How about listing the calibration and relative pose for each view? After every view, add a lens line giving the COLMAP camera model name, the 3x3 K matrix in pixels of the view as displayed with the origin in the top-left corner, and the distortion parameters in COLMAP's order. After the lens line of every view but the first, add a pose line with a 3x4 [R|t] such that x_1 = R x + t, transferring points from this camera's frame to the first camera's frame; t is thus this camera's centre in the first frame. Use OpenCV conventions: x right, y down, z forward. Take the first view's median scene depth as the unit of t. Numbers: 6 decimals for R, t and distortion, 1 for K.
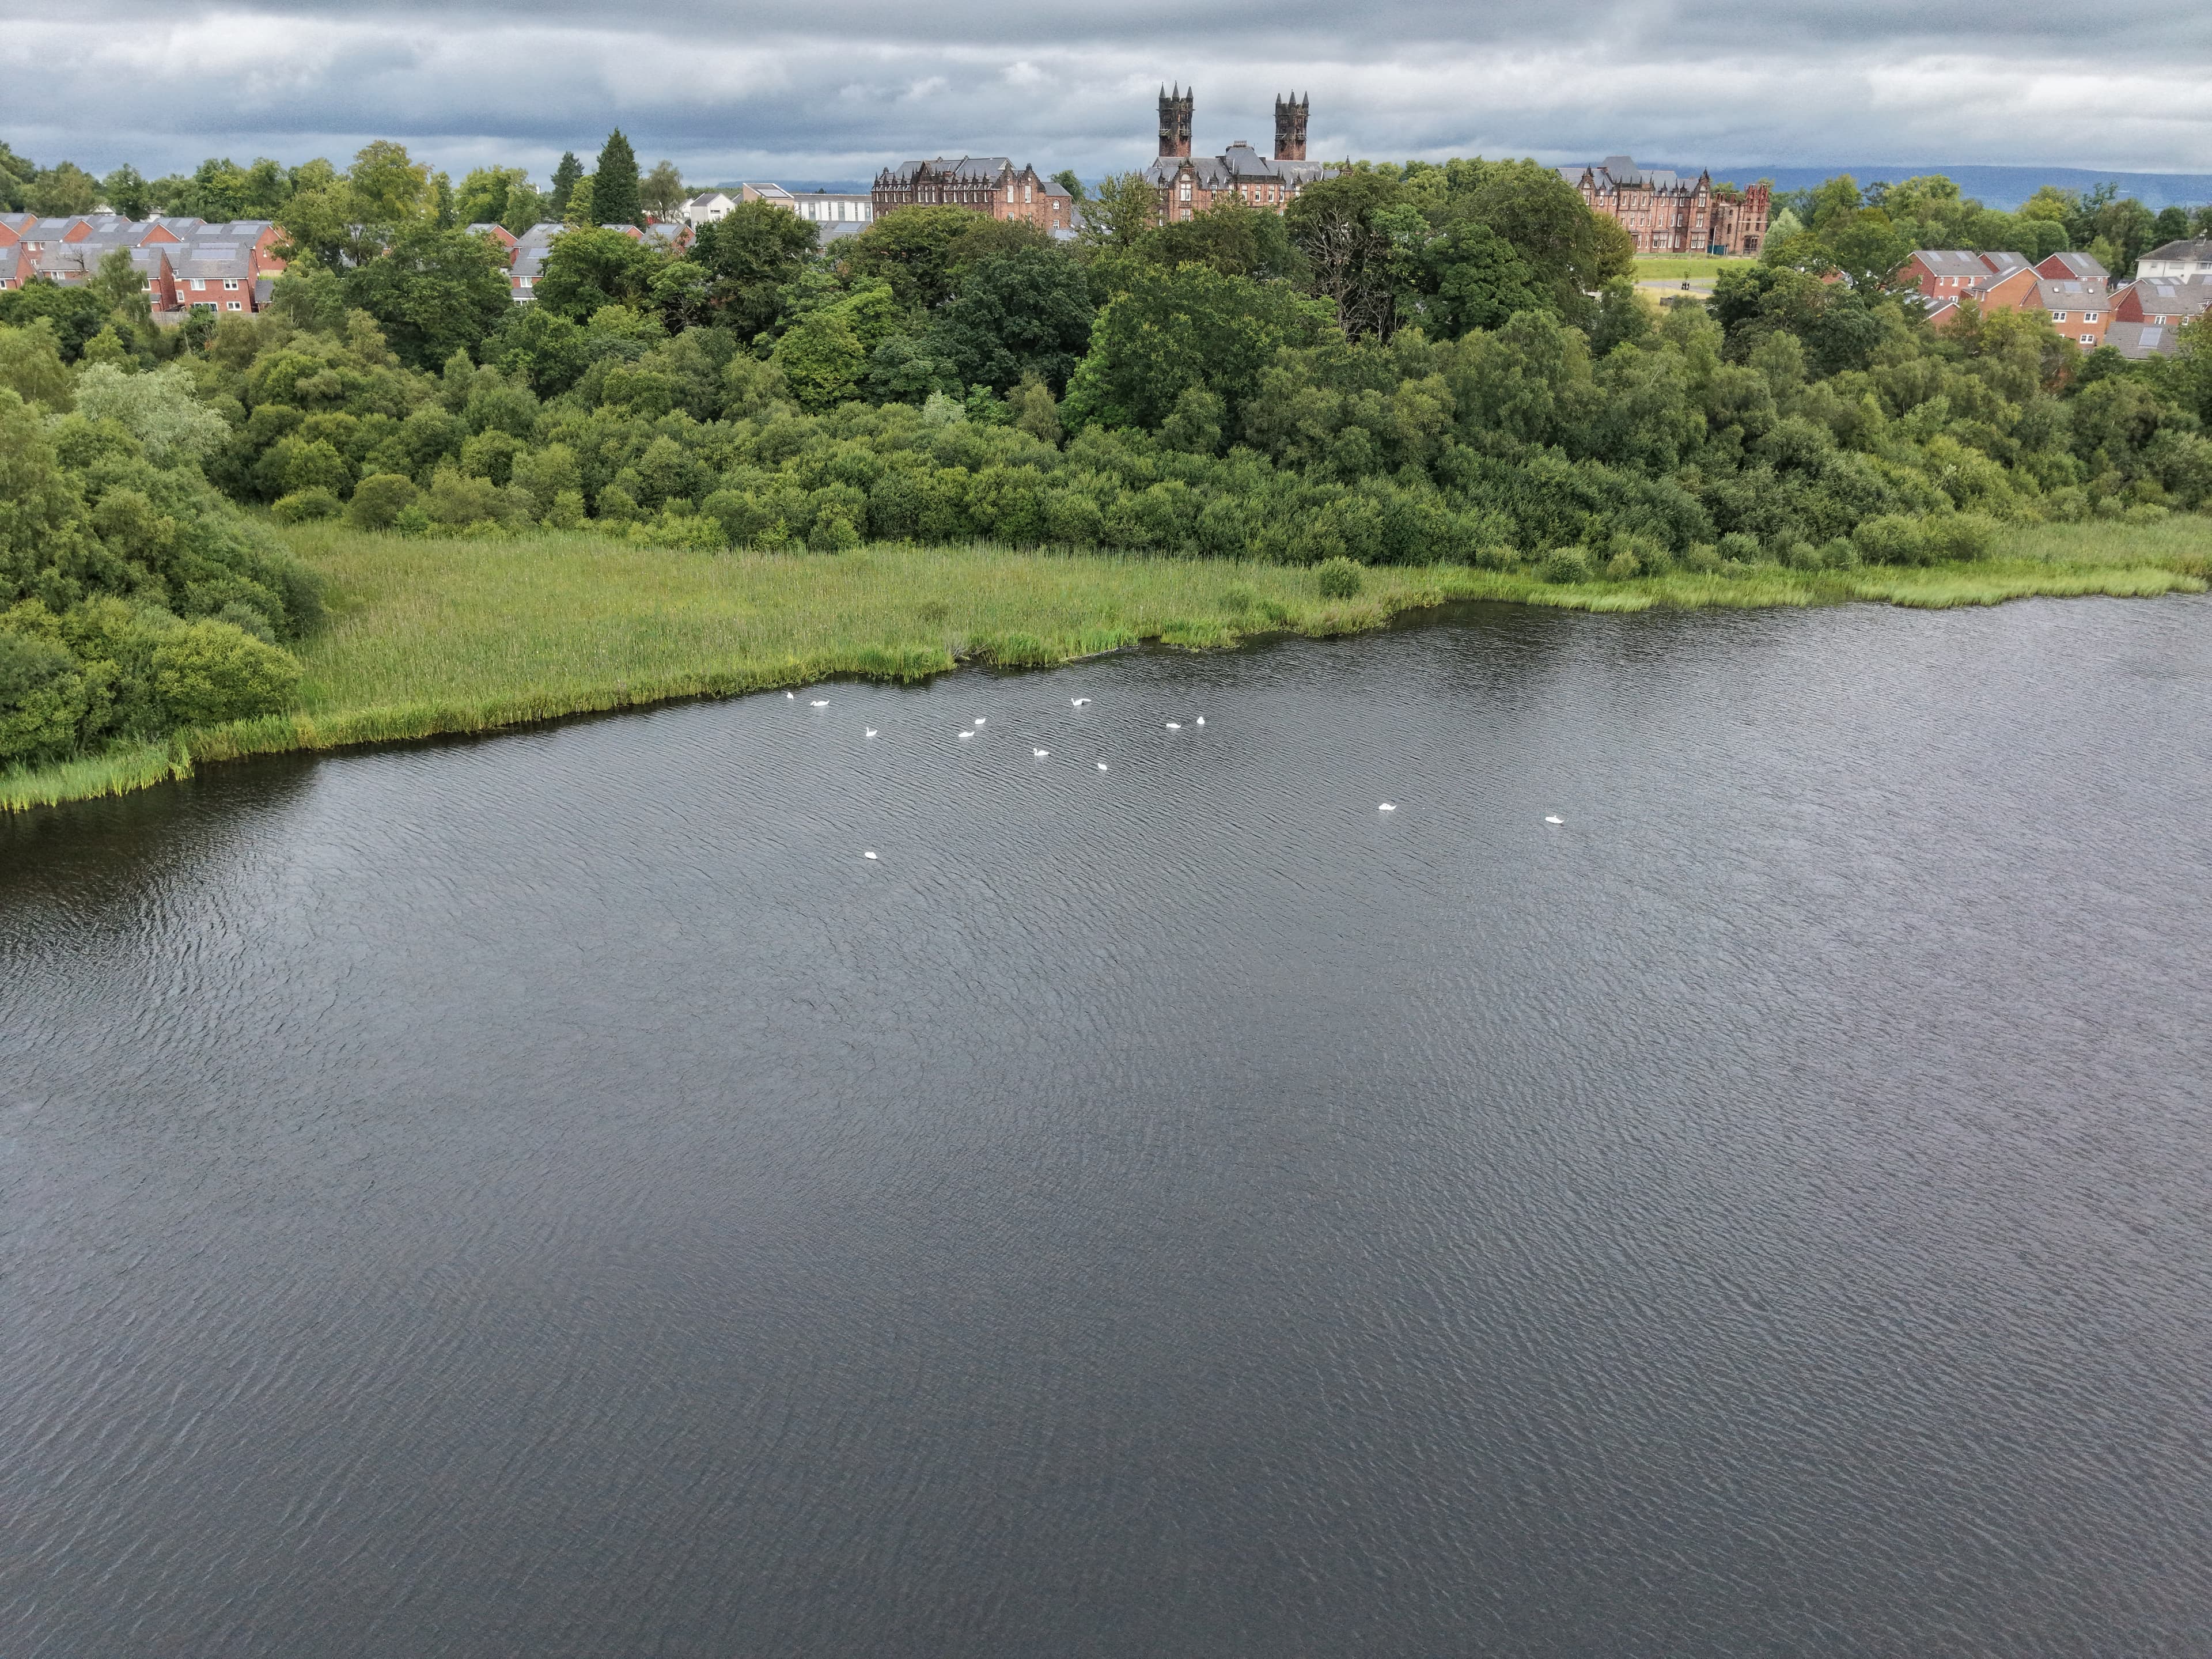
lens RADIAL K [[1653.8, 0, 1112.9], [0, 1653.8, 865.3], [0, 0, 1]] dist [0.138994, -0.232544]
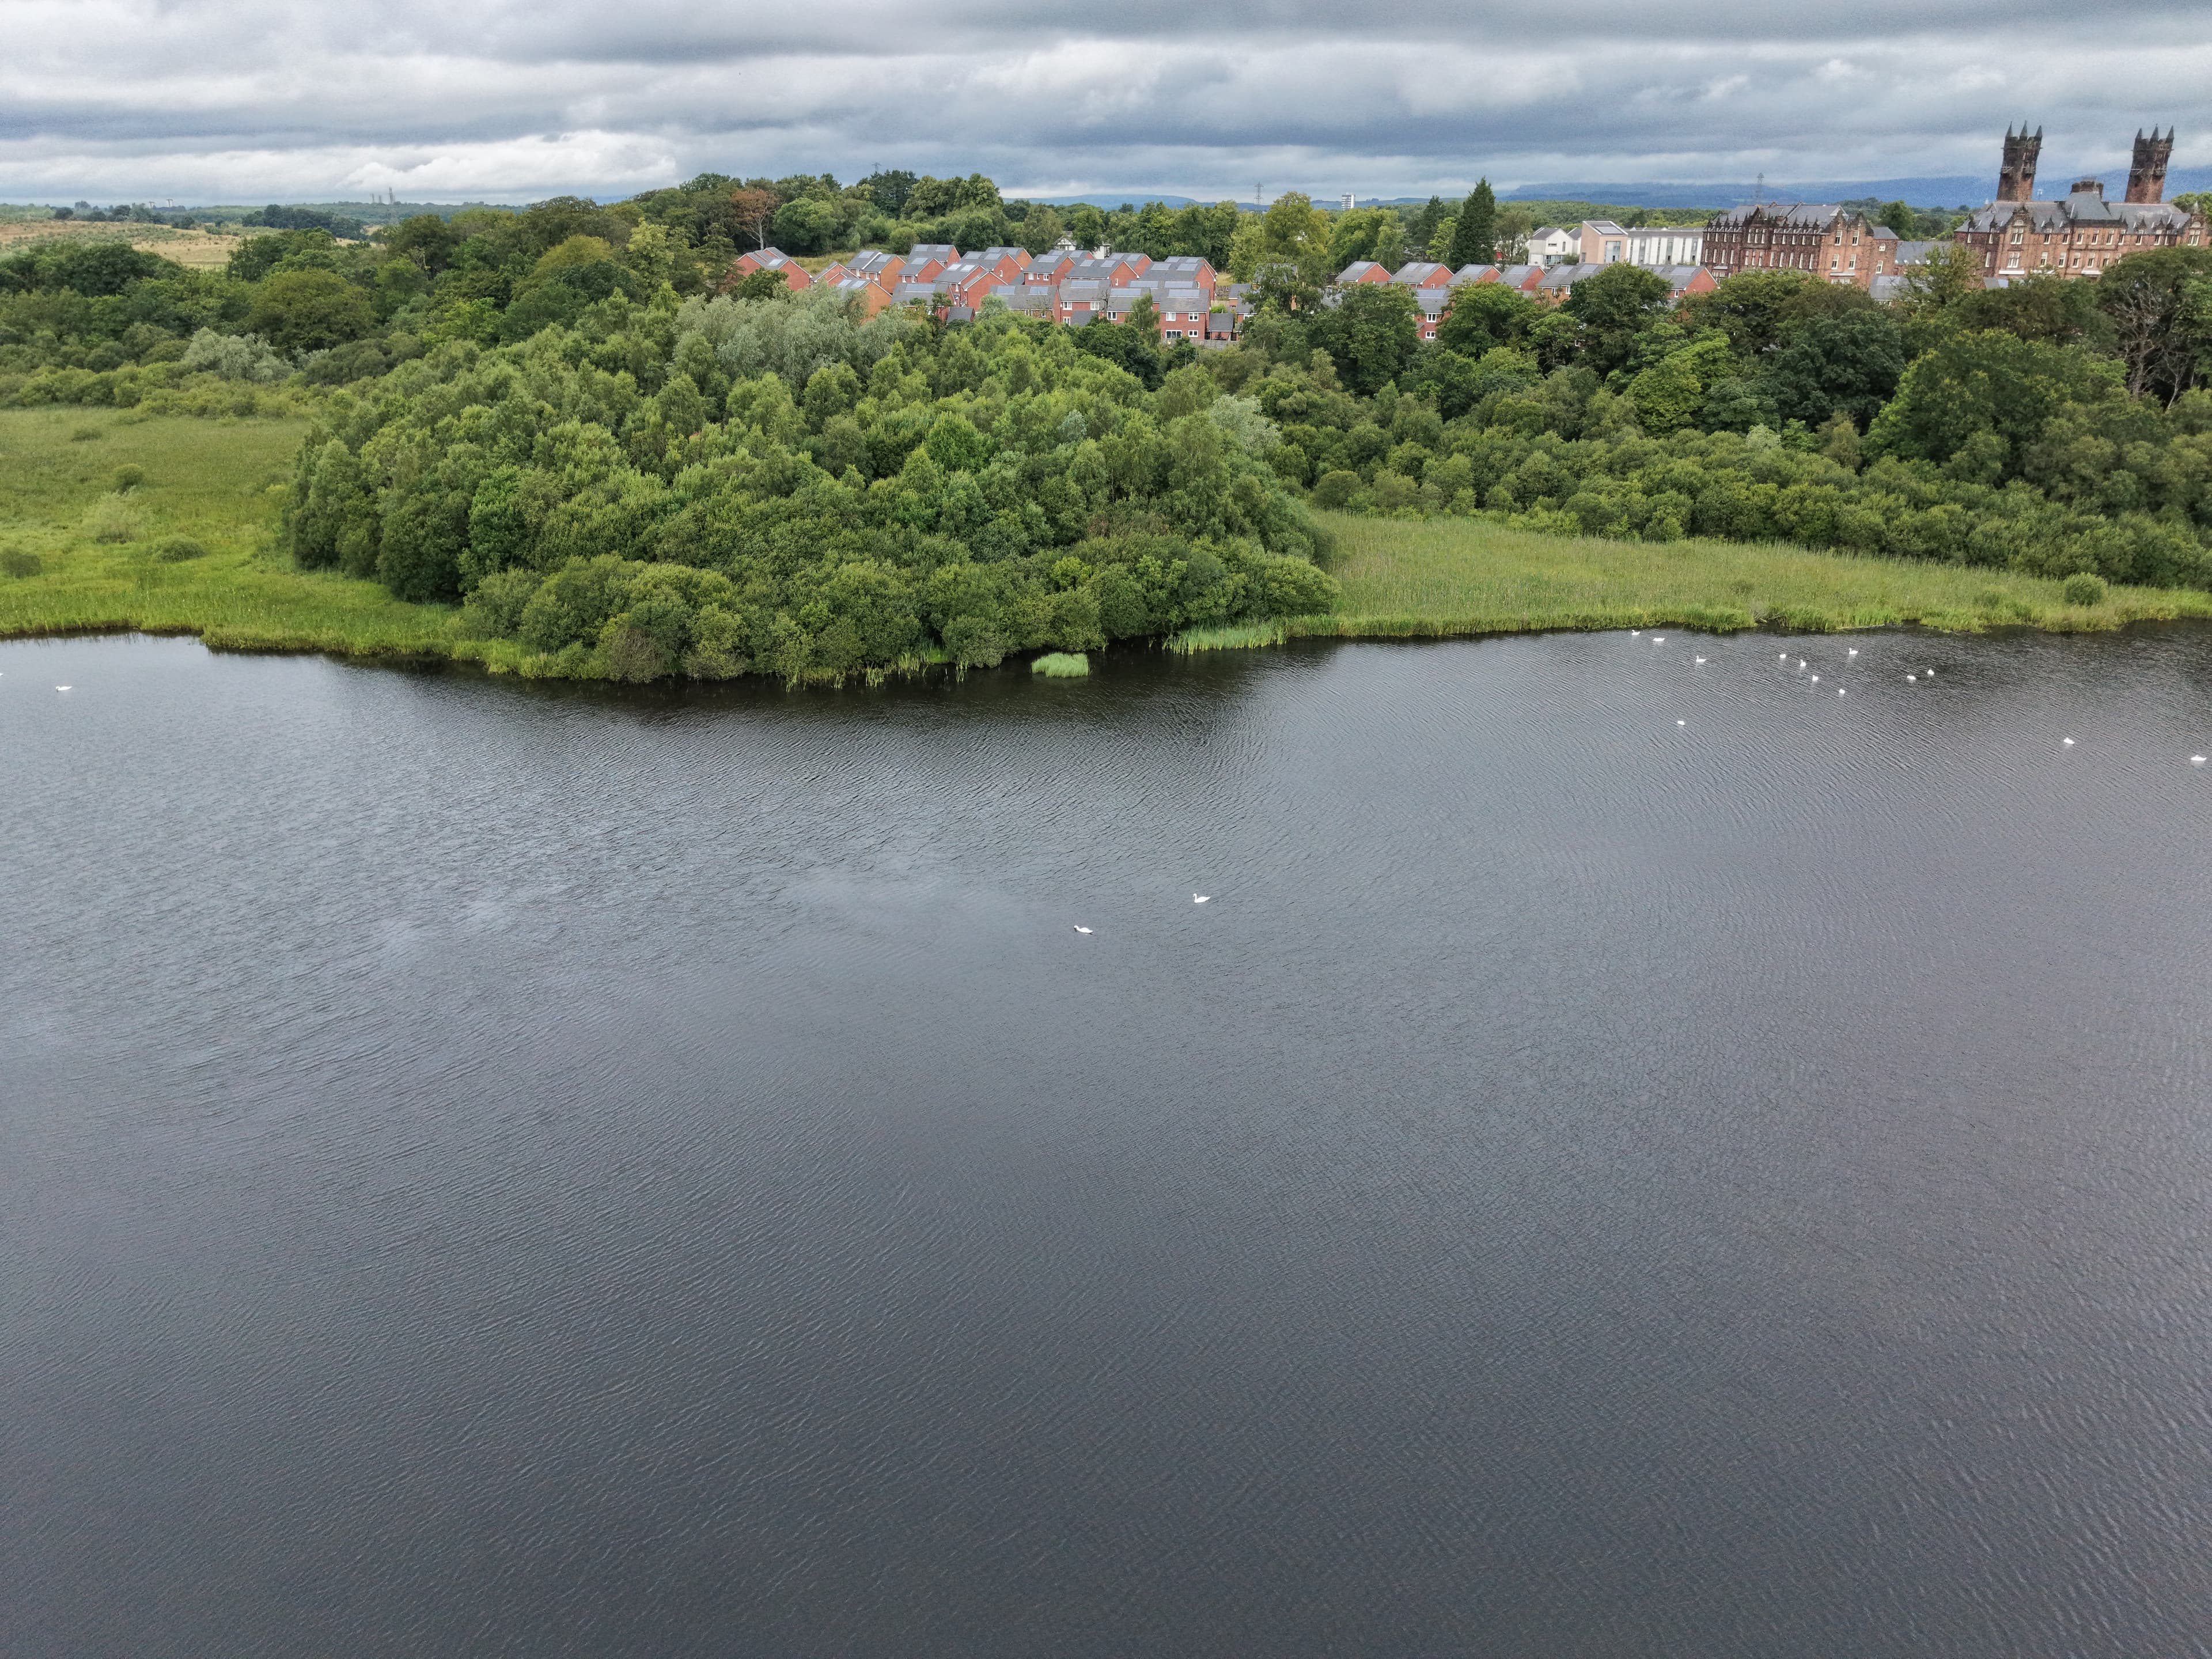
lens RADIAL K [[1705.3, 0, 1099.2], [0, 1705.3, 861.9], [0, 0, 1]] dist [0.006237, -0.052071]
pose [[0.905763, 0.141632, -0.399417, 0.004091], [-0.144263, 0.989257, 0.023640, 0.090693], [0.398474, 0.036209, 0.916465, -0.388916]]
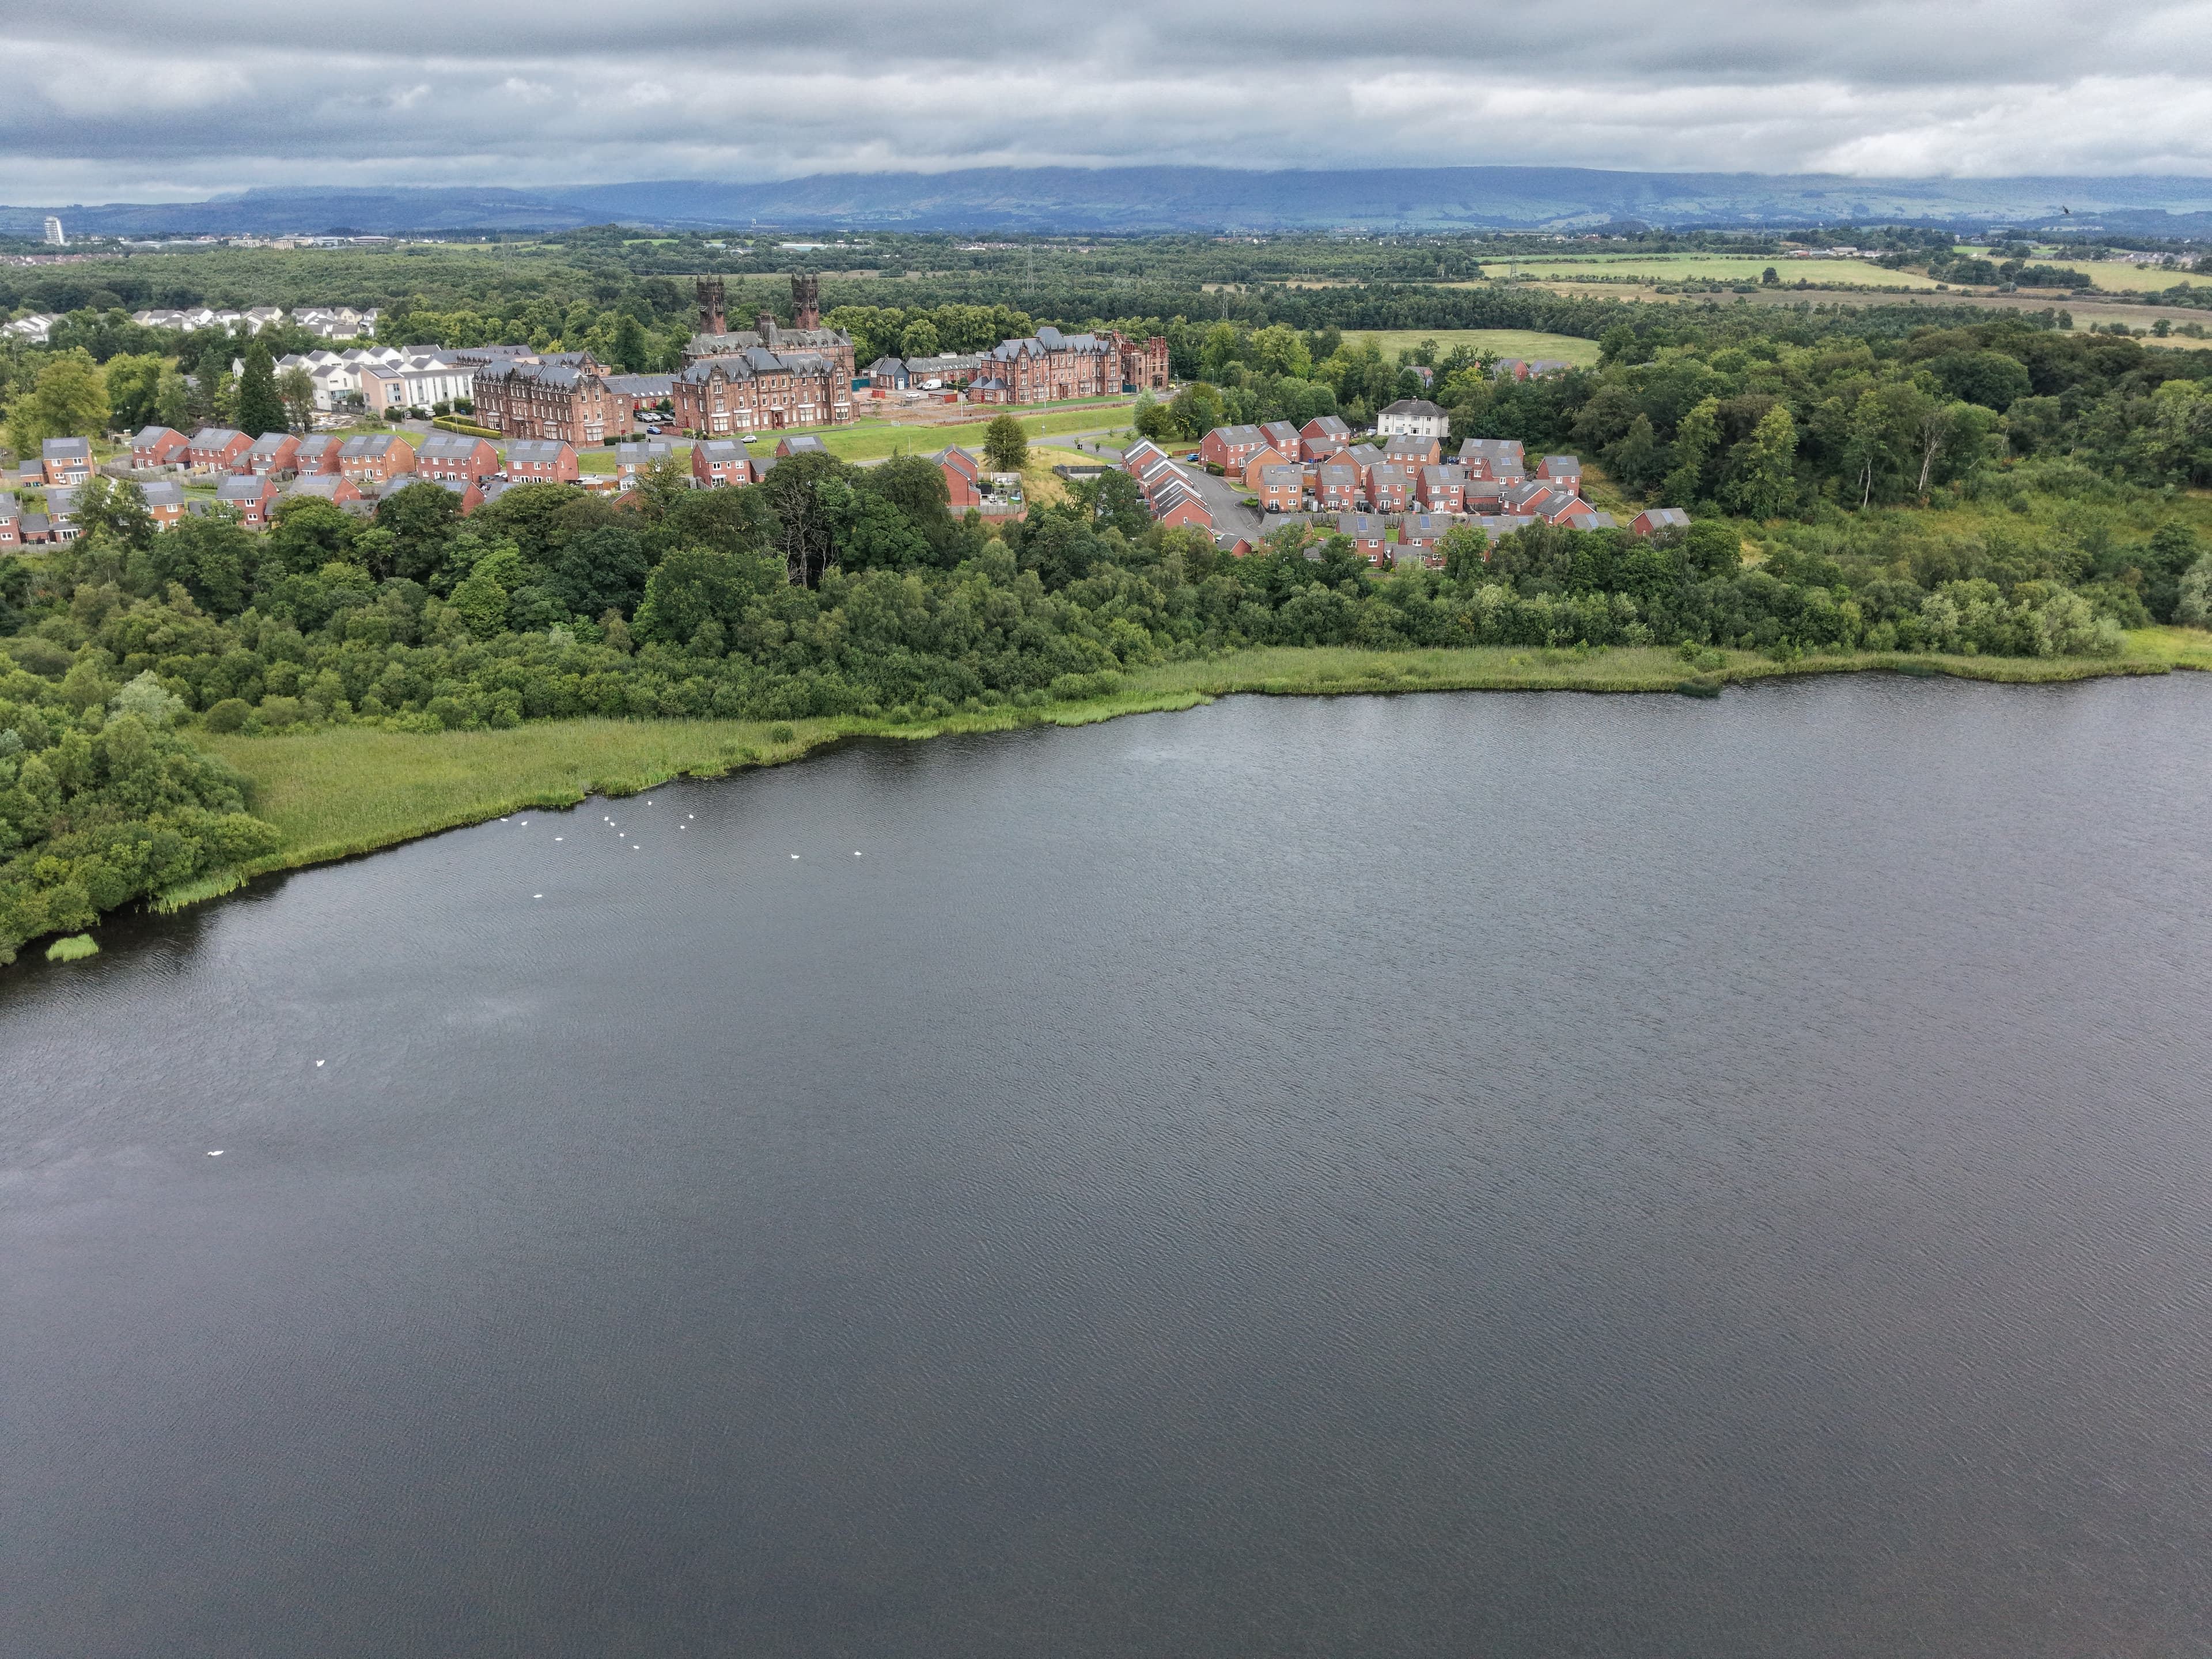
lens RADIAL K [[1685.8, 0, 1112.2], [0, 1685.8, 827.4], [0, 0, 1]] dist [0.122765, -0.233387]
pose [[0.973654, -0.083802, 0.212071, 0.068991], [0.087980, 0.996069, -0.010327, -0.002116], [-0.210372, 0.028713, 0.977200, -0.914869]]
